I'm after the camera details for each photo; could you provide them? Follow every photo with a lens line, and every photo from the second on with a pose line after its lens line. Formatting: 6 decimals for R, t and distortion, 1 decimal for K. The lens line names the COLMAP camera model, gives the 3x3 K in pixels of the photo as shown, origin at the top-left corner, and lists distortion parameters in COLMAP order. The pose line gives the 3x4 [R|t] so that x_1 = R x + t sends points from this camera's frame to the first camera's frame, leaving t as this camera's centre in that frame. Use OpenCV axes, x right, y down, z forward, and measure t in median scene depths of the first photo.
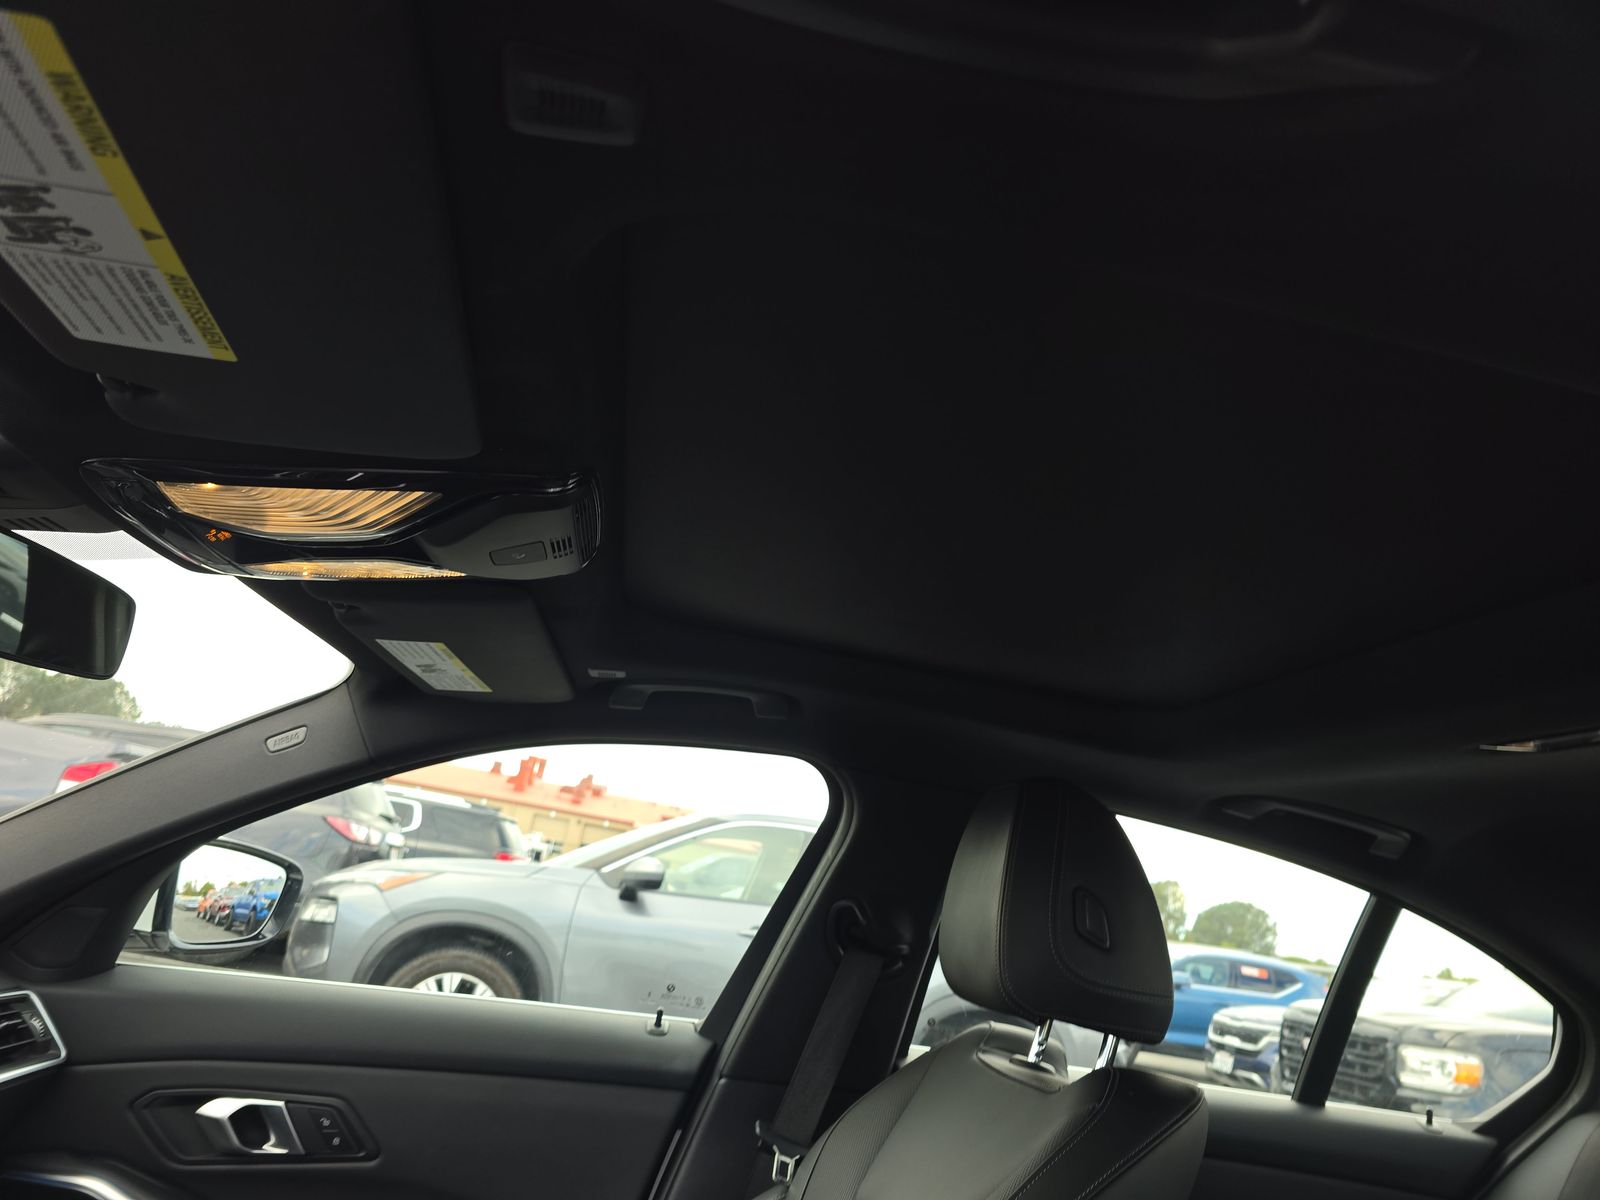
lens RADIAL K [[1101.8, 0, 803.8], [0, 1101.8, 608.7], [0, 0, 1]] dist [0.040607, -0.026529]
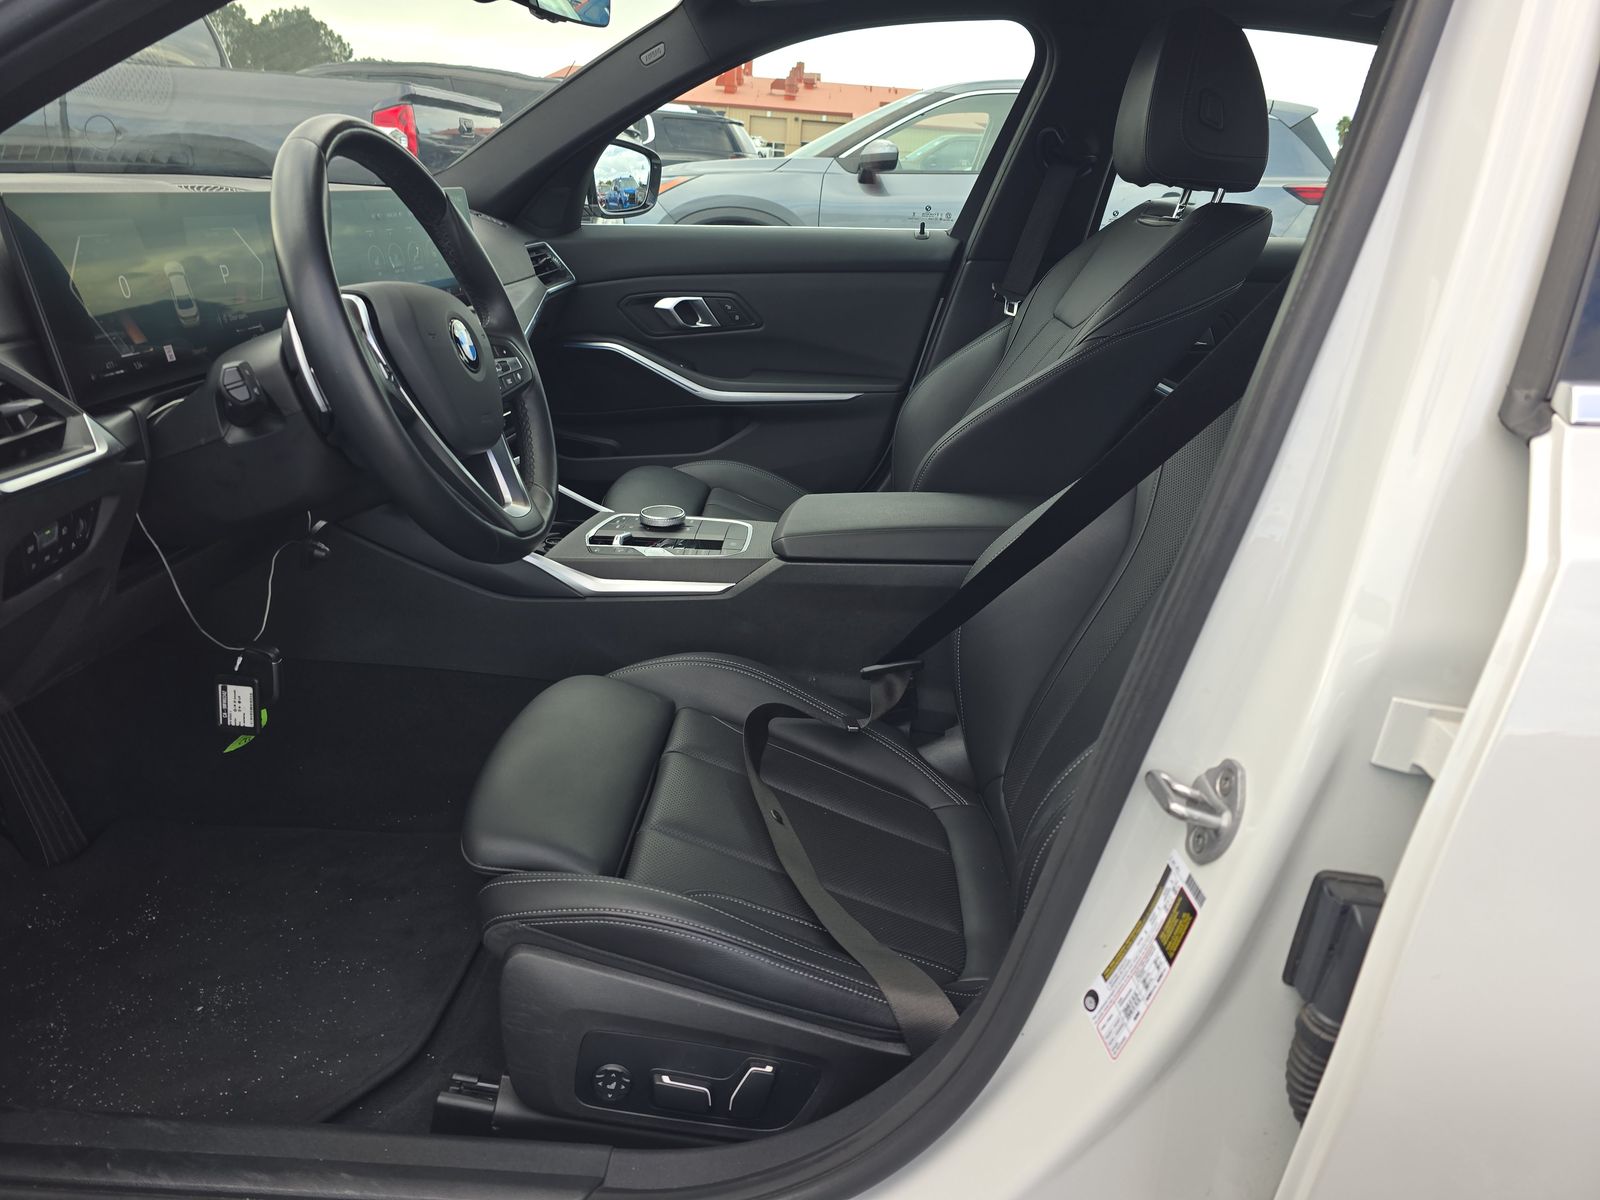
lens RADIAL K [[1101.8, 0, 803.8], [0, 1101.8, 608.7], [0, 0, 1]] dist [0.040607, -0.026529]
pose [[0.975595, -0.029572, -0.217579, 0.006834], [0.150019, 0.813335, 0.562122, -0.022767], [0.160342, -0.581044, 0.797921, -0.155734]]
